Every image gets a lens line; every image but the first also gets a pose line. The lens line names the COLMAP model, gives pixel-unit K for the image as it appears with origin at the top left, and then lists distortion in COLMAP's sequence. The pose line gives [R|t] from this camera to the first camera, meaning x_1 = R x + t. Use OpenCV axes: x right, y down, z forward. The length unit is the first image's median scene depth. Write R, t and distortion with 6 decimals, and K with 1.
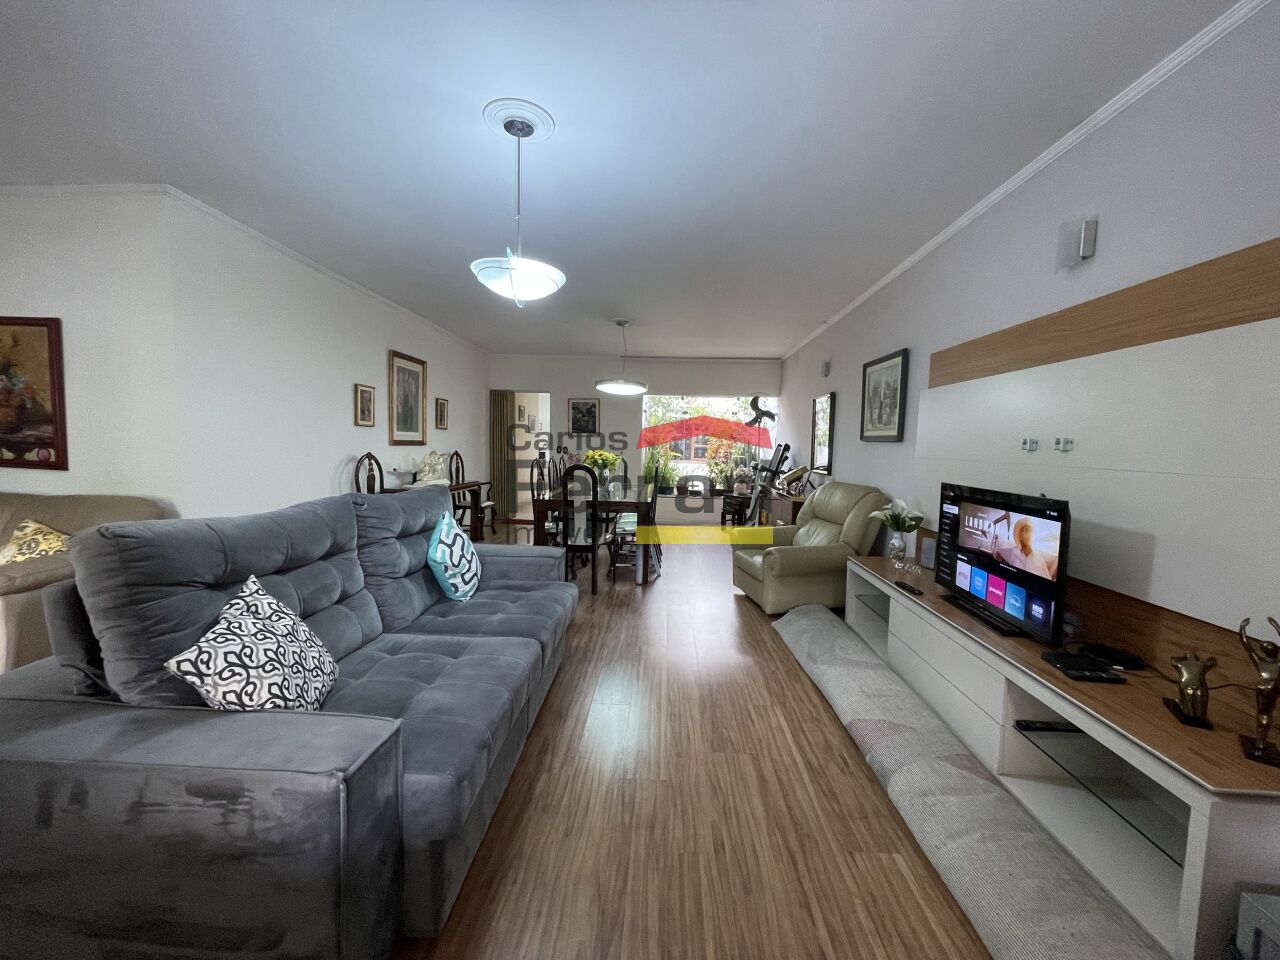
lens RADIAL K [[532.3, 0, 640.0], [0, 532.3, 480.0], [0, 0, 1]] dist [0.000609, -0.000055]
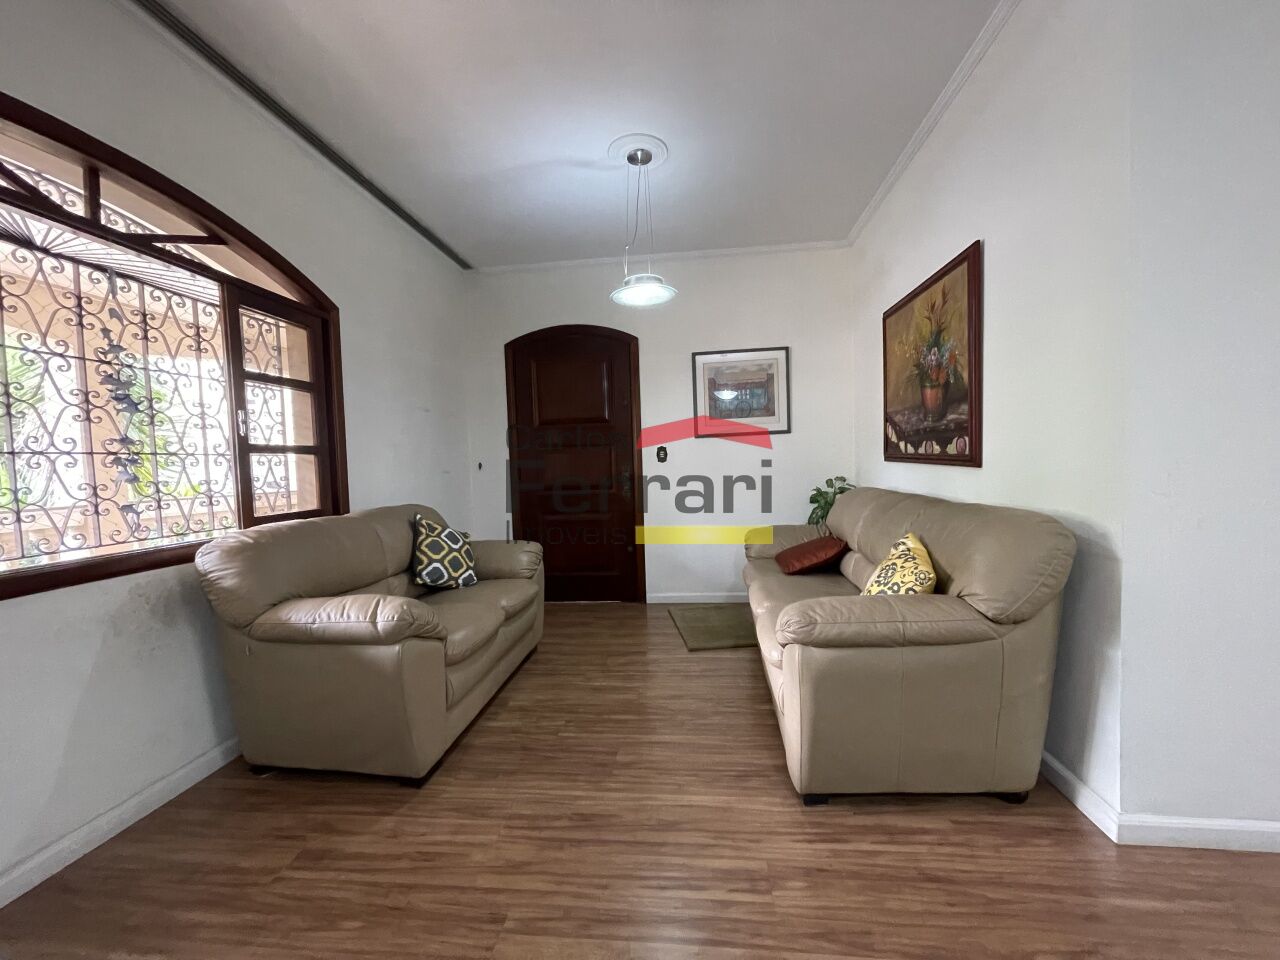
lens RADIAL K [[532.3, 0, 640.0], [0, 532.3, 480.0], [0, 0, 1]] dist [0.000609, -0.000055]
pose [[-0.079536, 0.021046, -0.996610, -0.376139], [-0.047869, 0.998543, 0.024907, 0.000874], [0.995682, 0.049687, -0.078413, 0.630669]]
